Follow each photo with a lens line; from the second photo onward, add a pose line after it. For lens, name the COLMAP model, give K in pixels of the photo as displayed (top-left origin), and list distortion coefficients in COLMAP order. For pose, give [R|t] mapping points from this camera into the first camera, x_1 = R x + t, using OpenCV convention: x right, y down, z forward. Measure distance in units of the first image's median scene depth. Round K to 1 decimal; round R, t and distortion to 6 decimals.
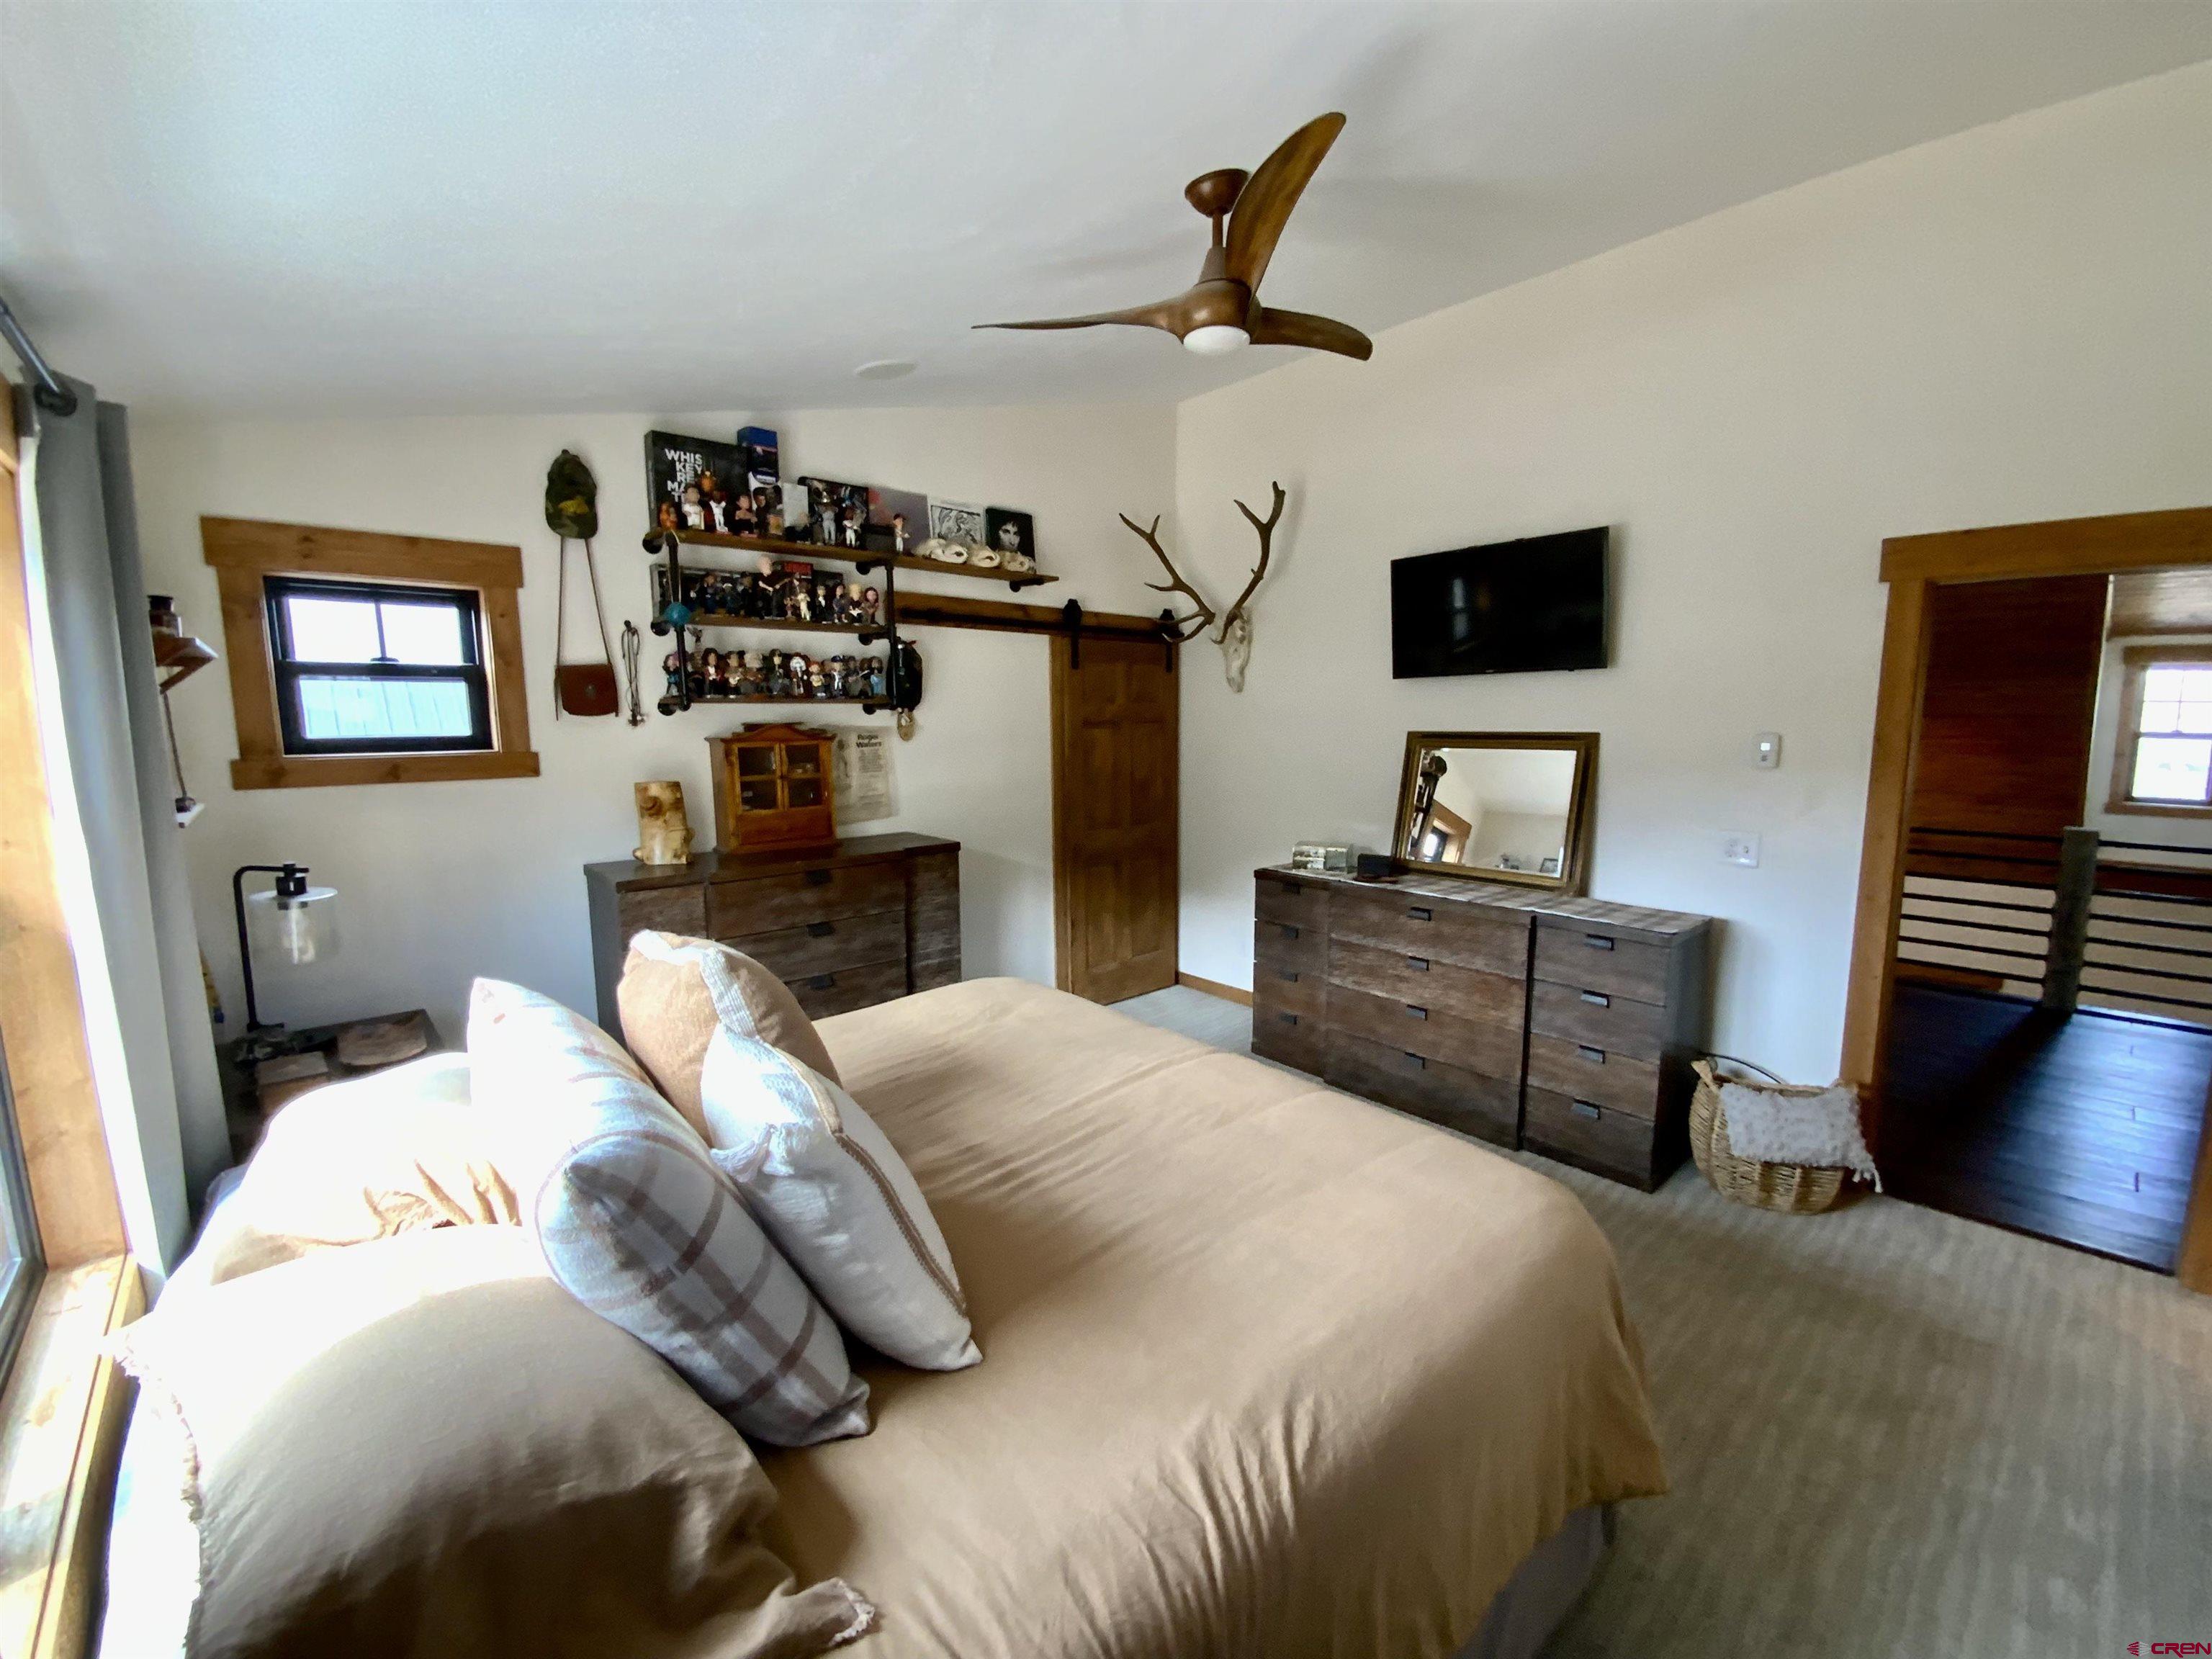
lens RADIAL K [[900.8, 0, 1095.8], [0, 900.8, 840.5], [0, 0, 1]] dist [-0.005202, -0.006146]
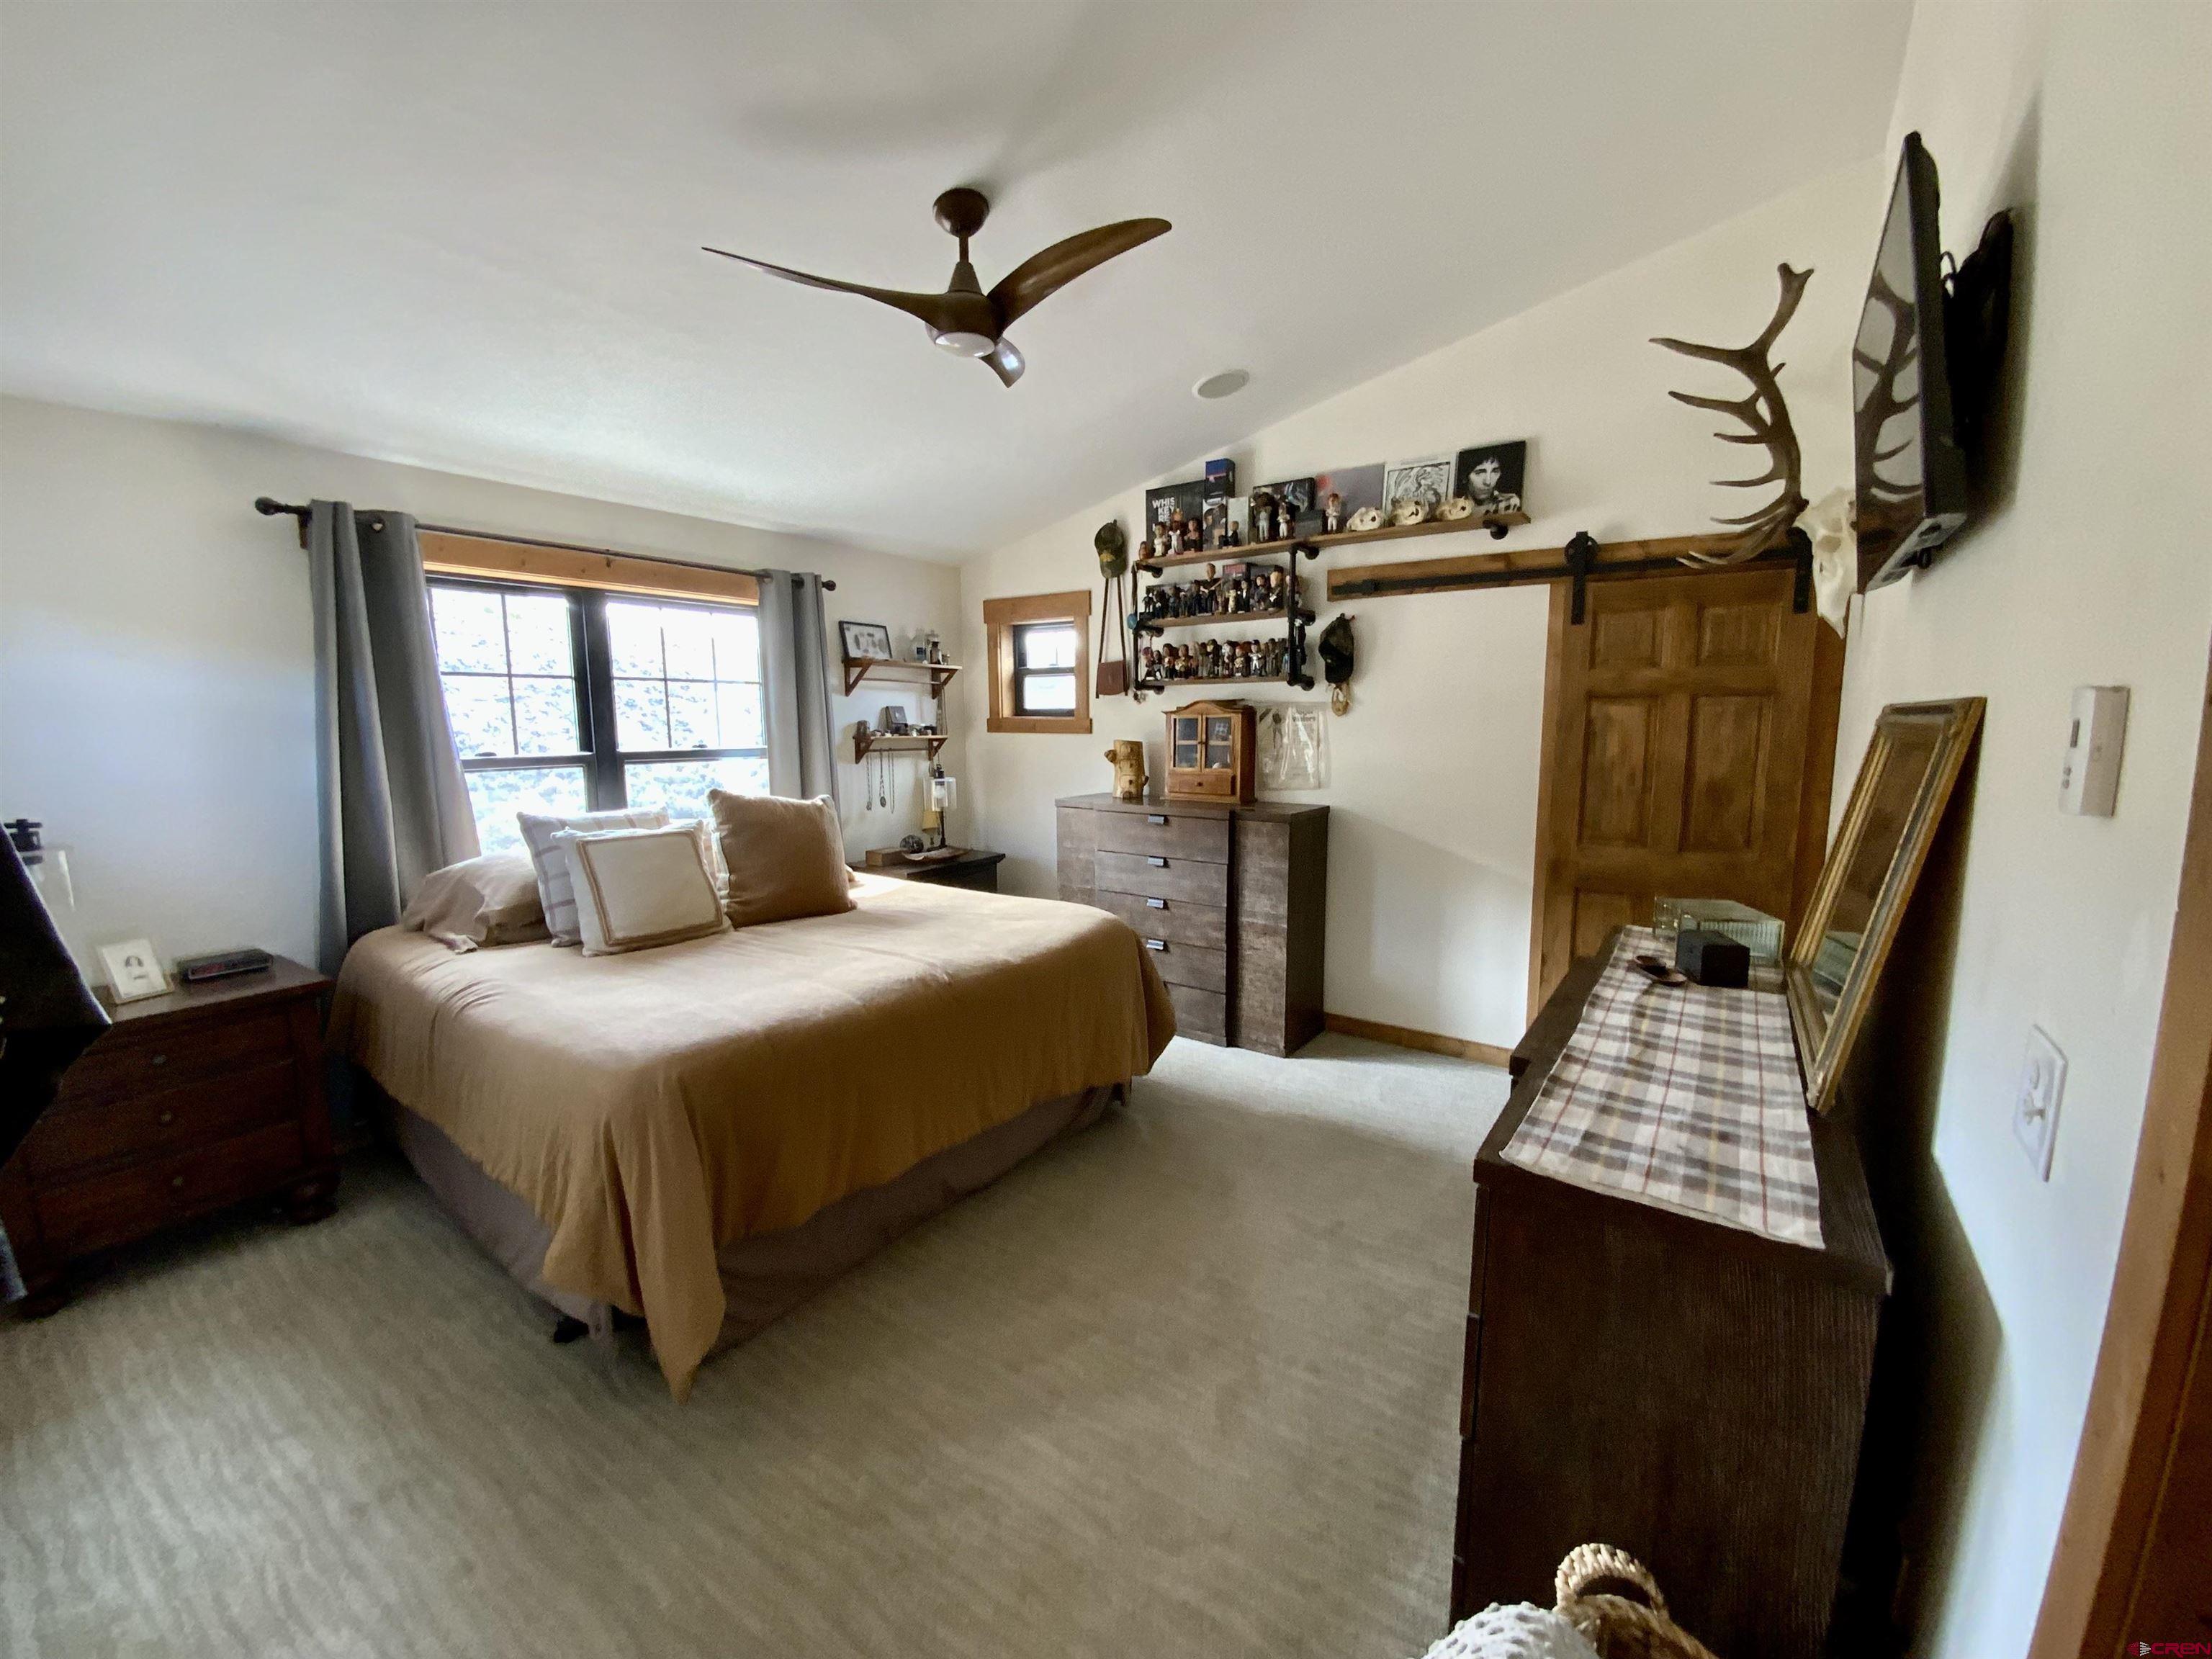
lens RADIAL K [[900.8, 0, 1098.4], [0, 900.8, 839.7], [0, 0, 1]] dist [-0.005202, -0.006146]
pose [[0.224673, 0.133802, -0.965204, 0.757431], [-0.127513, 0.986047, 0.107010, -0.048473], [0.966055, 0.099033, 0.238599, 0.528715]]
